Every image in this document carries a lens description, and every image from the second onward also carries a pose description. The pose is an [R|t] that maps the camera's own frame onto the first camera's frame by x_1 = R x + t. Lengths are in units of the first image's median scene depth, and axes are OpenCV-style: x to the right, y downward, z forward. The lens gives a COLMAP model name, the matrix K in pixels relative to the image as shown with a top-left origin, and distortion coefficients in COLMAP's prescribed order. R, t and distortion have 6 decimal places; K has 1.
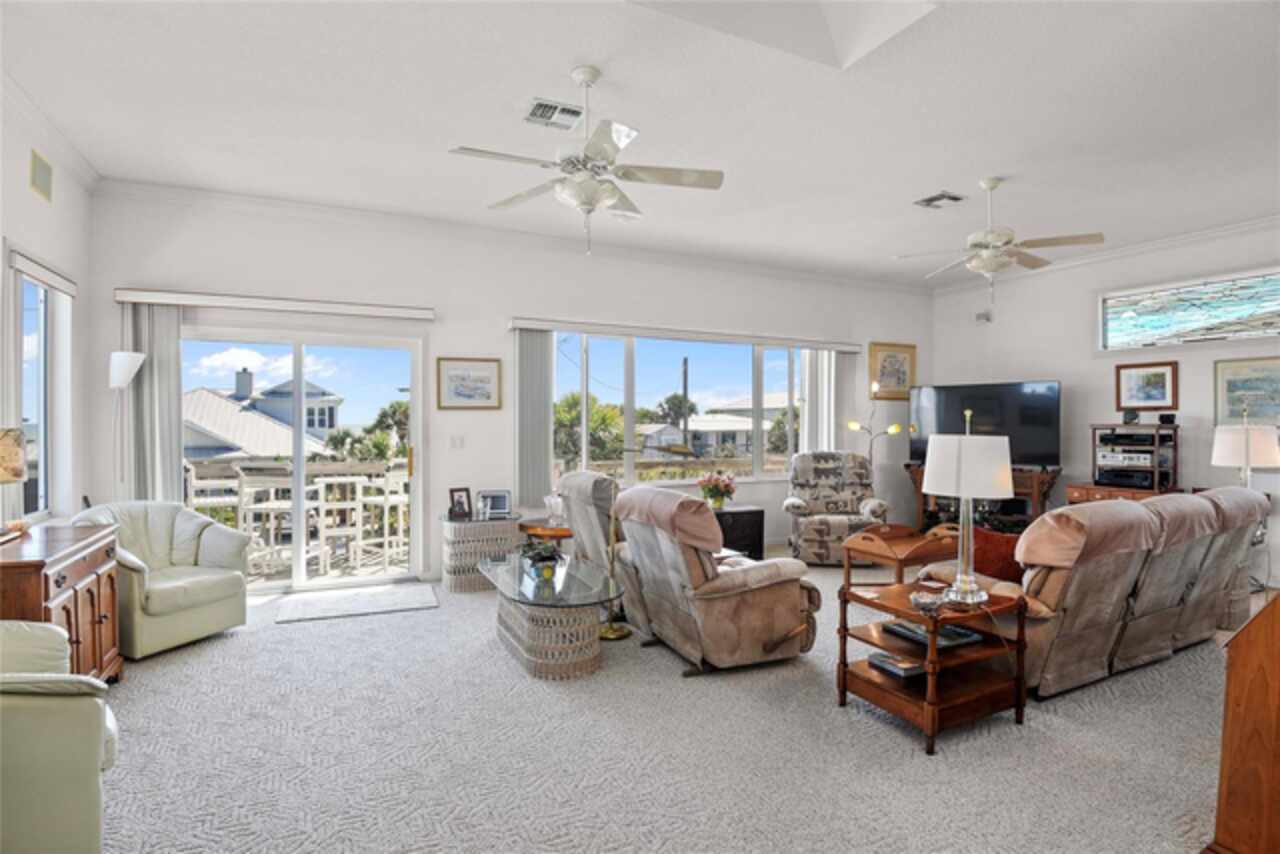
lens RADIAL K [[648.4, 0, 647.6], [0, 648.4, 428.2], [0, 0, 1]] dist [-0.020829, -0.000587]
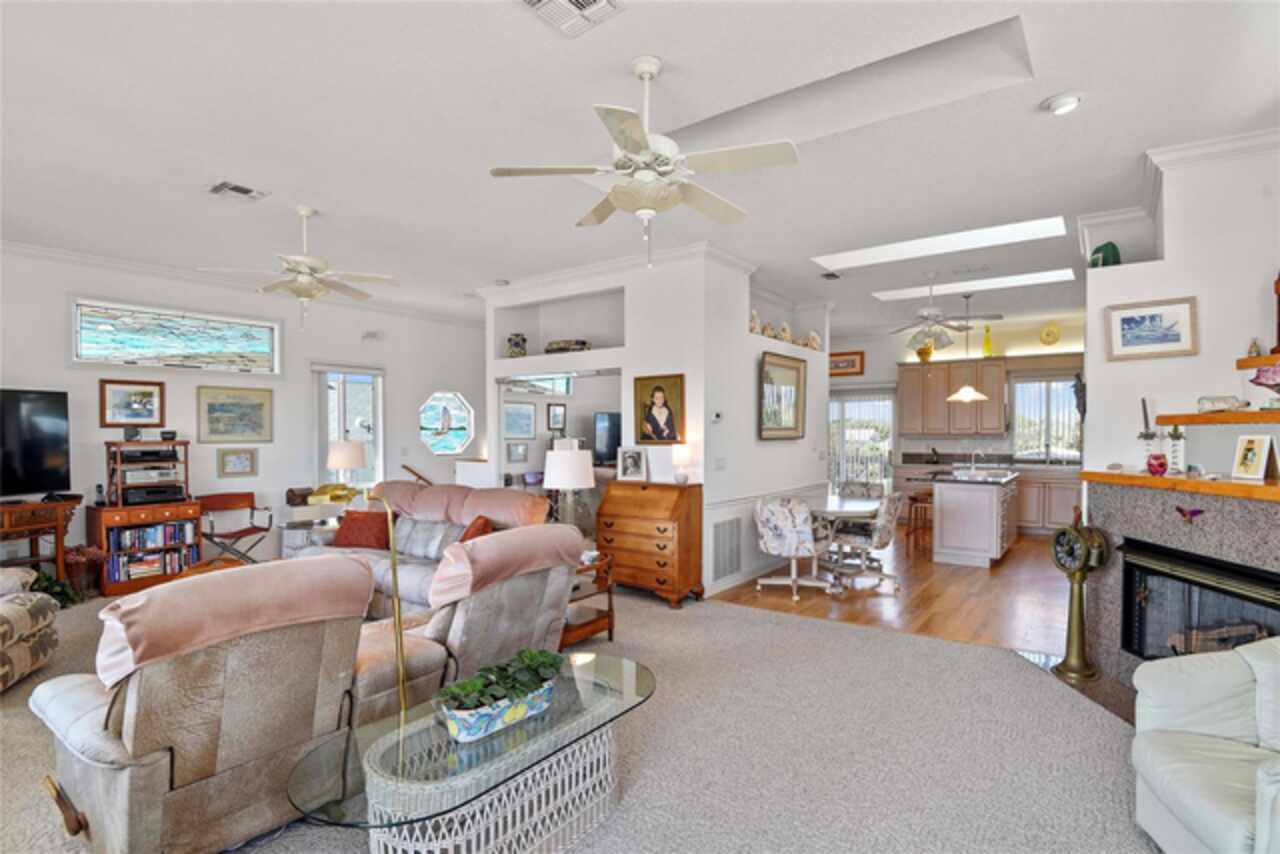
lens RADIAL K [[603.6, 0, 638.6], [0, 603.6, 448.1], [0, 0, 1]] dist [-0.034378, -0.005591]
pose [[-0.427999, -0.024479, 0.903448, -0.442366], [0.006574, 0.999522, 0.030196, -0.019075], [-0.903755, 0.018863, -0.427634, 0.738121]]
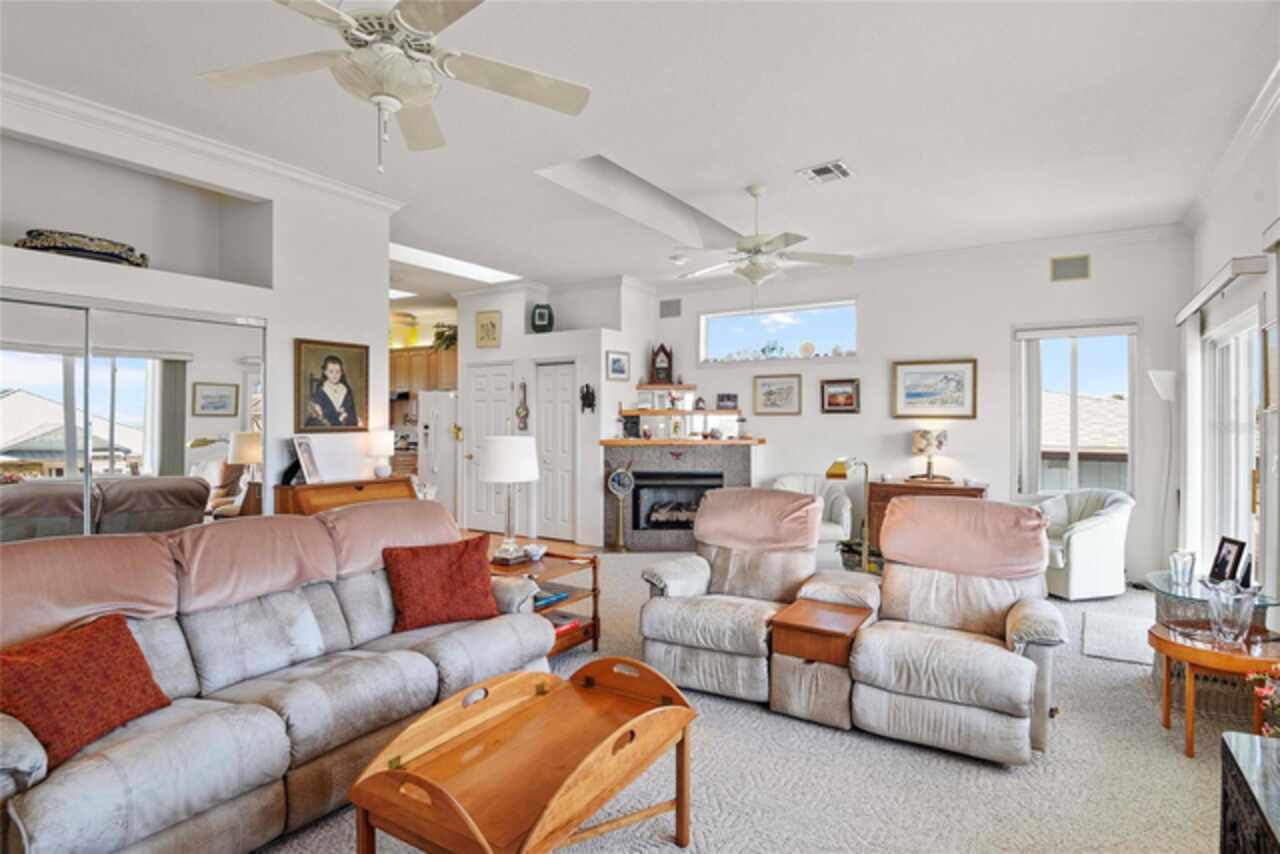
lens RADIAL K [[702.2, 0, 634.6], [0, 702.2, 419.3], [0, 0, 1]] dist [-0.005096, -0.006143]
pose [[-0.869842, -0.005697, -0.493298, 0.505770], [-0.007513, 0.999970, 0.001699, -0.014988], [0.493273, 0.005184, -0.869859, 1.221280]]
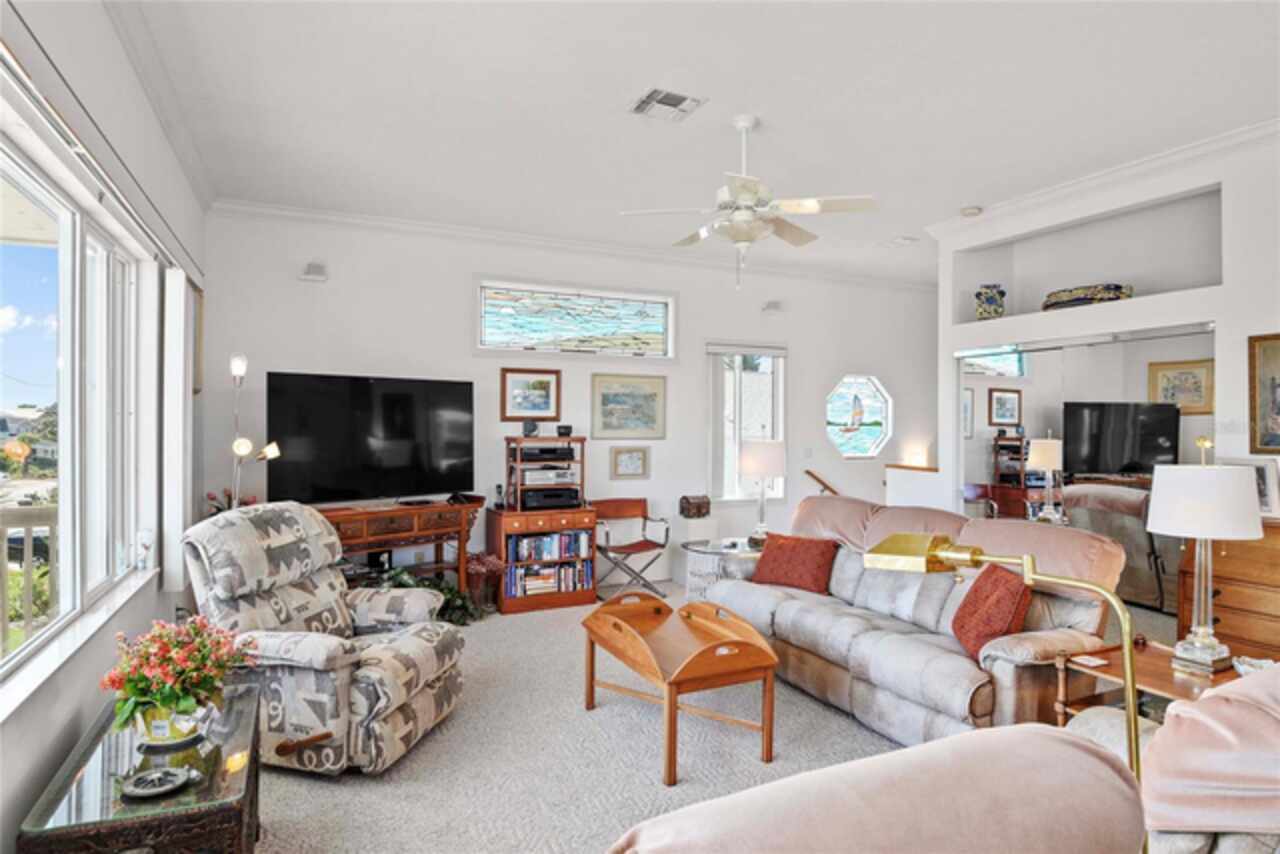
lens RADIAL K [[702.2, 0, 671.5], [0, 702.2, 432.6], [0, 0, 1]] dist [-0.005096, -0.006143]
pose [[0.041440, -0.009765, 0.999093, -0.223820], [0.002887, 0.999949, 0.009653, -0.022332], [-0.999137, 0.002484, 0.041466, 0.832702]]
